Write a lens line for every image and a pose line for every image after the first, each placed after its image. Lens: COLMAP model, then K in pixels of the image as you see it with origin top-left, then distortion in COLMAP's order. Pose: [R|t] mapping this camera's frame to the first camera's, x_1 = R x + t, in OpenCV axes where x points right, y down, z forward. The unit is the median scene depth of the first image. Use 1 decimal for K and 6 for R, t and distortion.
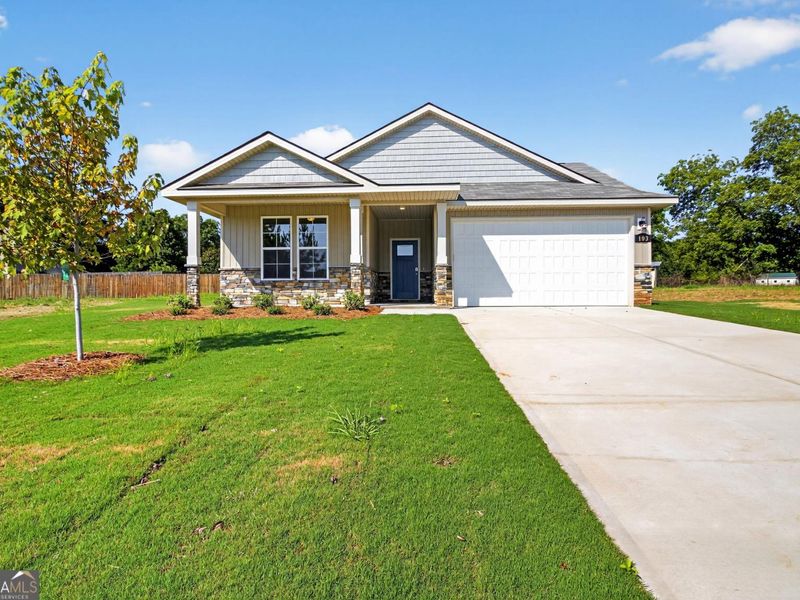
lens RADIAL K [[429.5, 0, 395.4], [0, 429.5, 293.8], [0, 0, 1]] dist [0.000671, -0.001938]
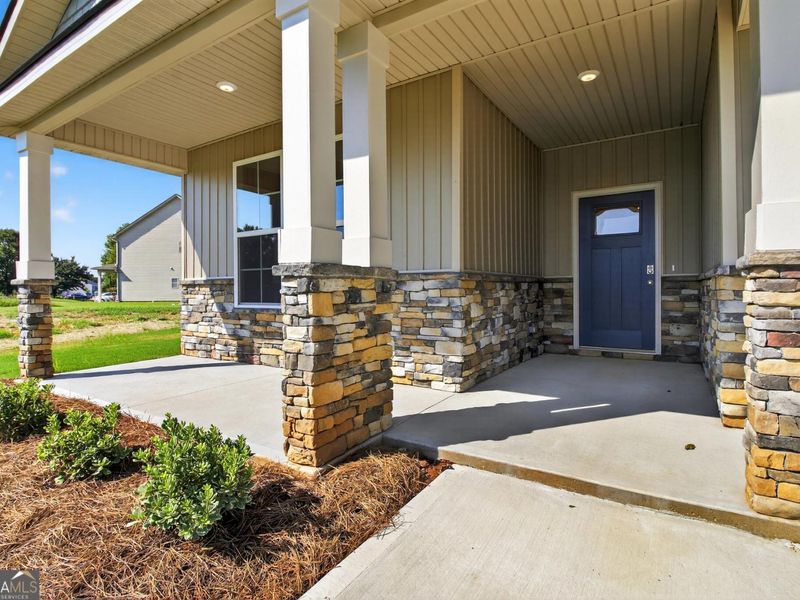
lens RADIAL K [[429.5, 0, 395.4], [0, 429.5, 293.8], [0, 0, 1]] dist [0.000671, -0.001938]
pose [[0.873409, -0.000720, -0.486987, 0.045750], [0.002846, 0.999989, 0.003626, -0.045955], [0.486979, -0.004553, 0.873402, 0.692379]]
